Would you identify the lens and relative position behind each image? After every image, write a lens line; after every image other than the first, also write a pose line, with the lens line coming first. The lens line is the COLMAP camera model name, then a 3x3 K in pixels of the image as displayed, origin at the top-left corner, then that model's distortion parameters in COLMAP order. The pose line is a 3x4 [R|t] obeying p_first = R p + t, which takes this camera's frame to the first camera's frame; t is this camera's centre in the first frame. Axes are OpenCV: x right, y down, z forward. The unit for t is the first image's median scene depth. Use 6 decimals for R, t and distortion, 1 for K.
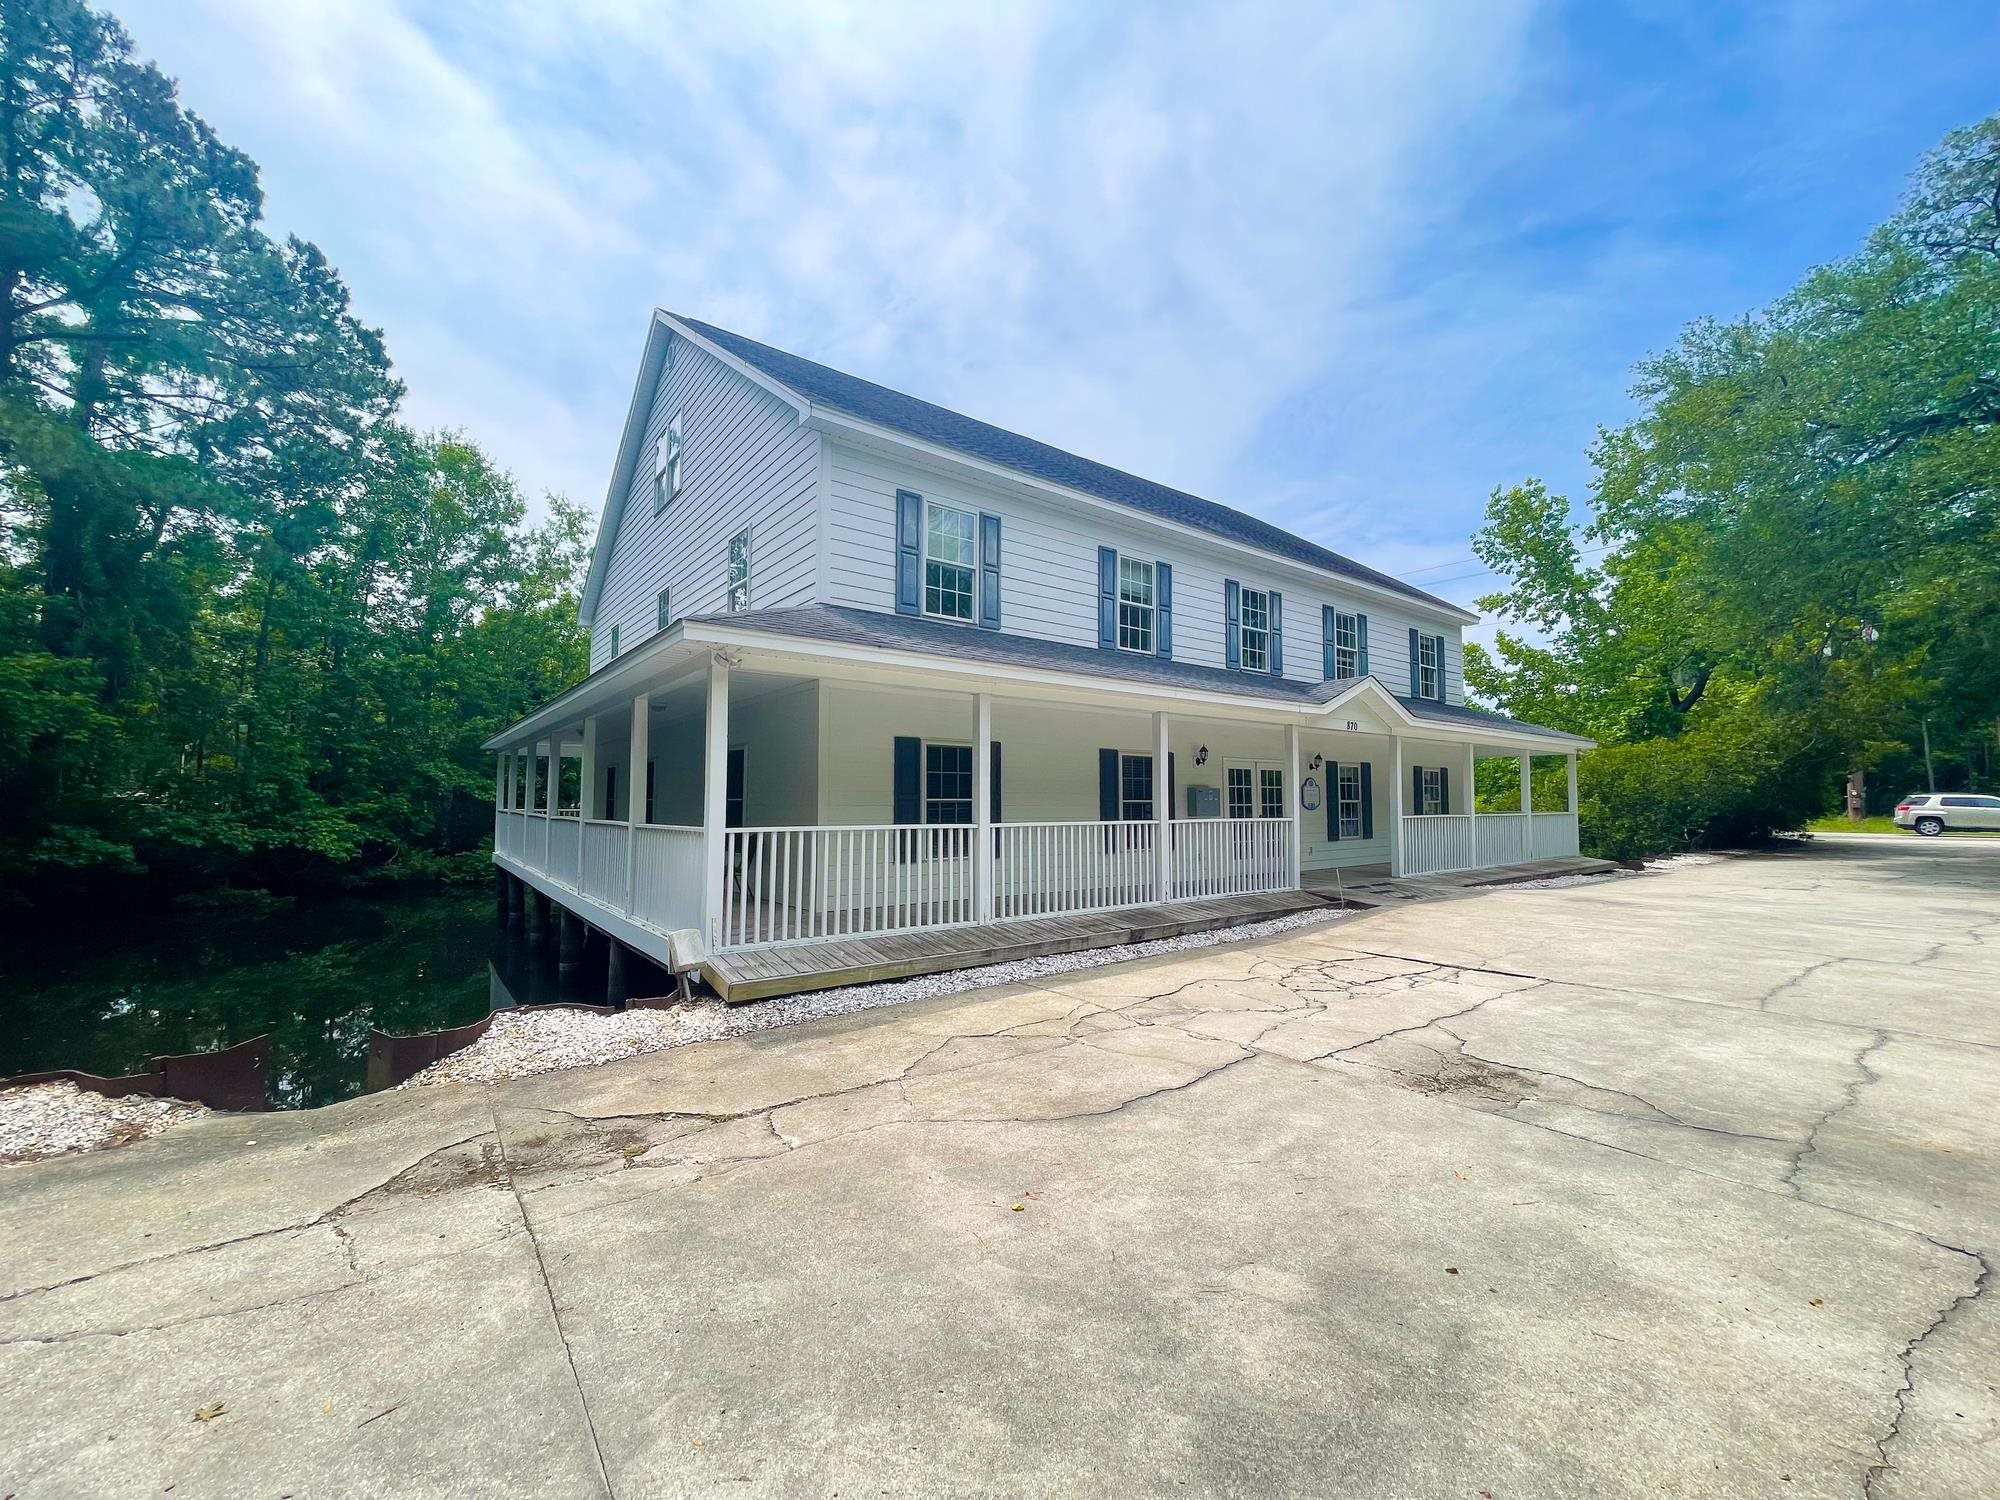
lens RADIAL K [[799.4, 0, 1011.8], [0, 799.4, 743.3], [0, 0, 1]] dist [0.001817, 0.000398]
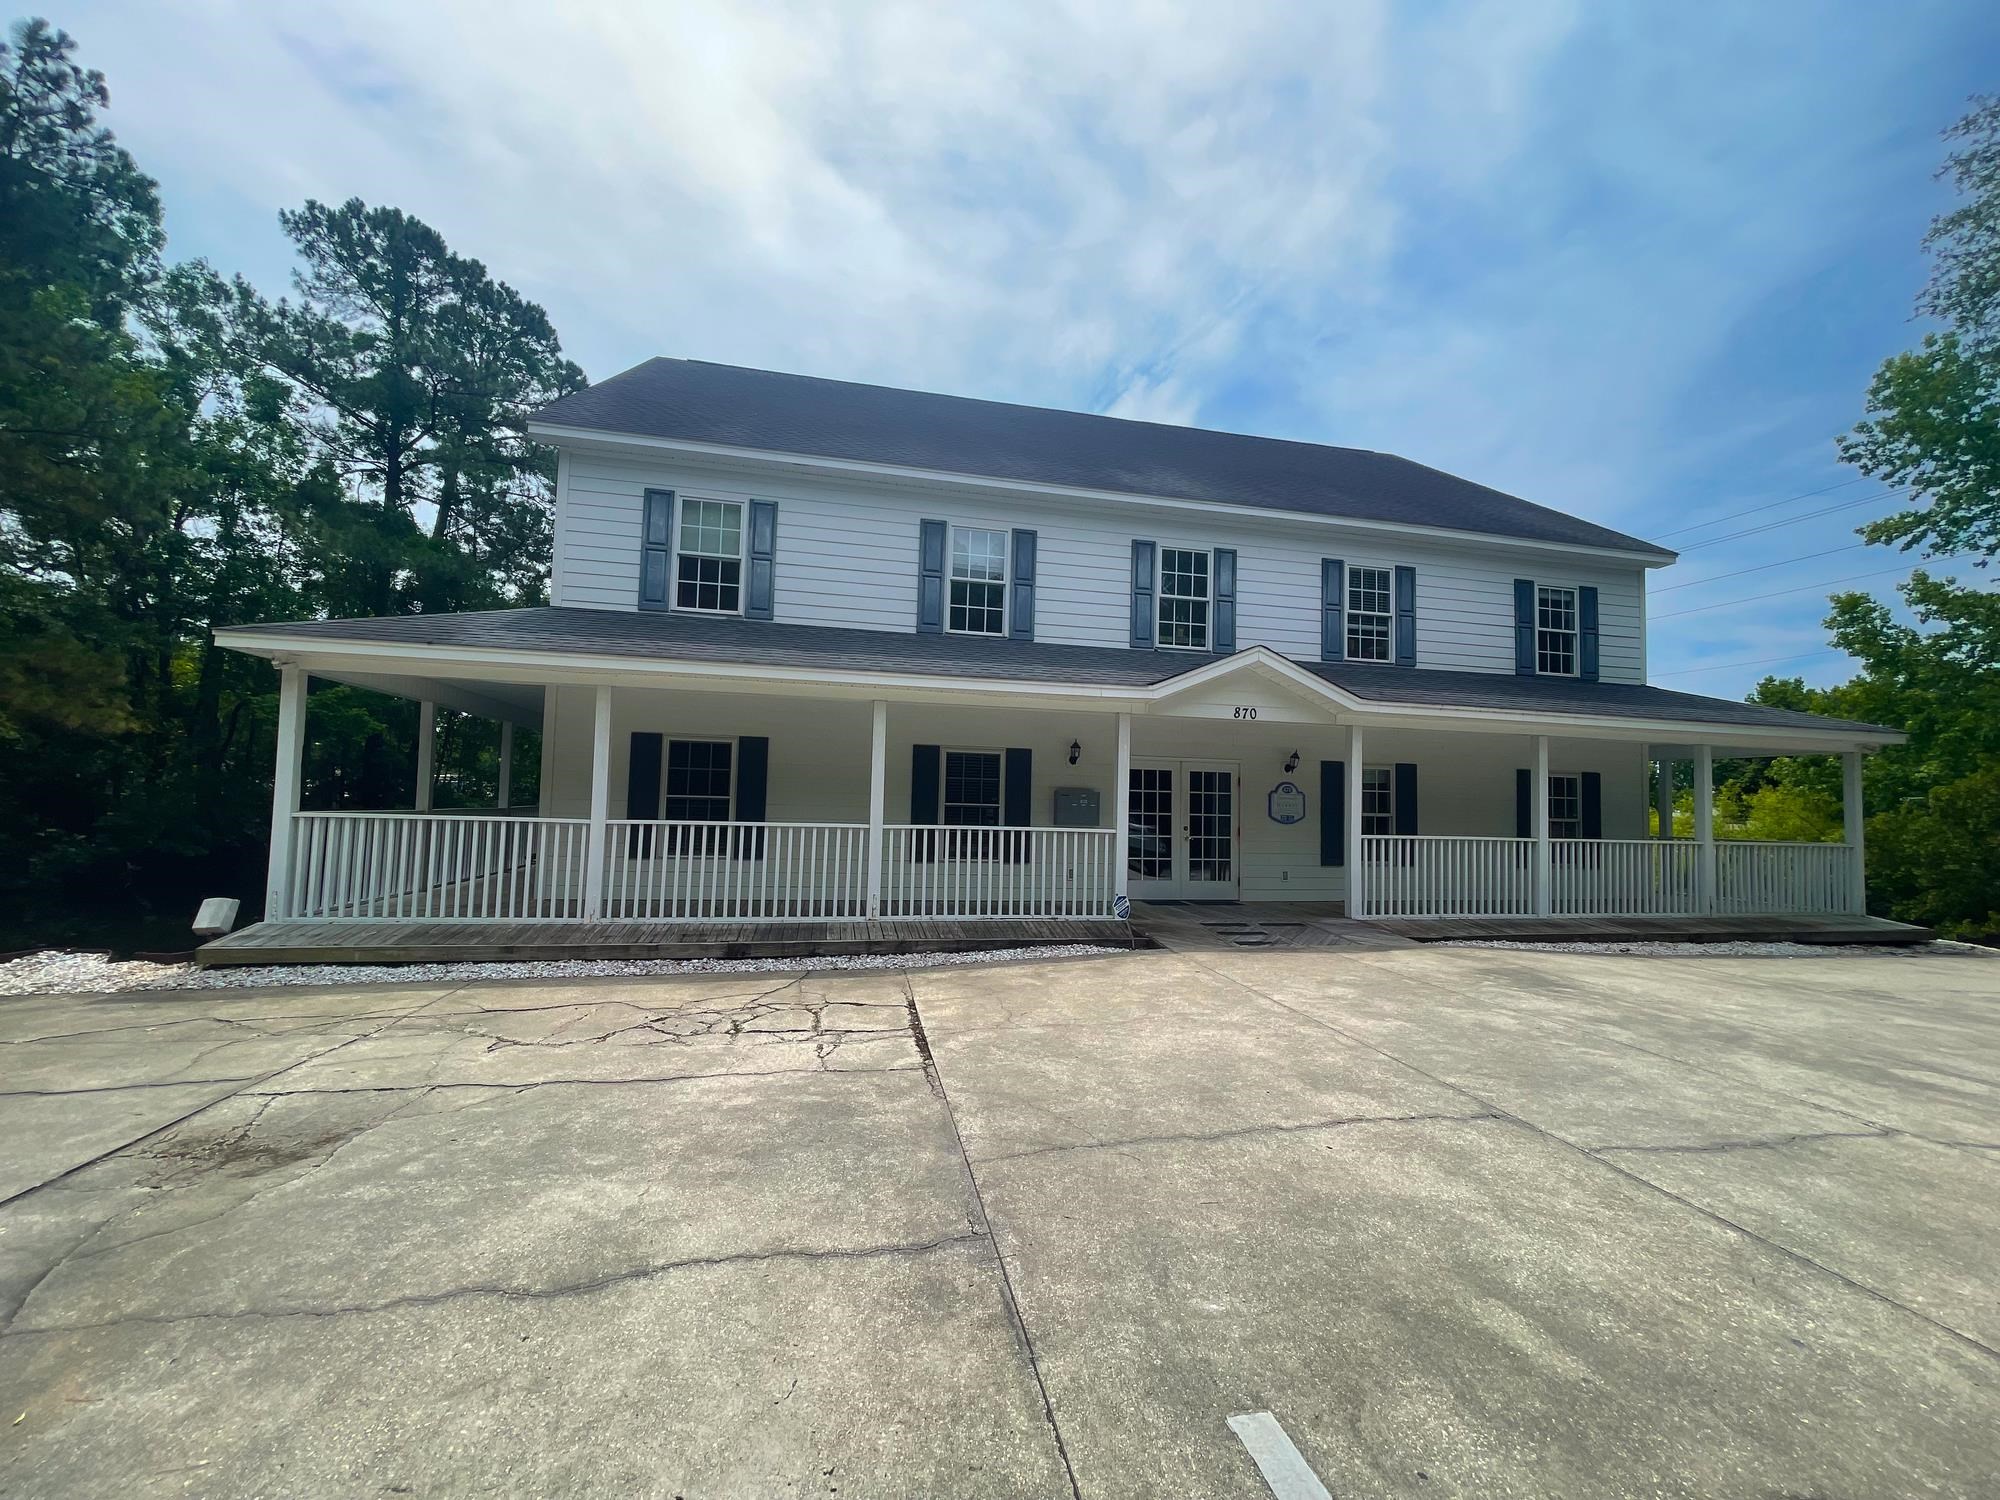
lens RADIAL K [[799.4, 0, 1018.6], [0, 799.4, 749.1], [0, 0, 1]] dist [0.001817, 0.000398]
pose [[0.907306, -0.002417, -0.420463, 0.479800], [0.003103, 0.999995, 0.000947, 0.009769], [0.420459, -0.002164, 0.907309, 0.185986]]
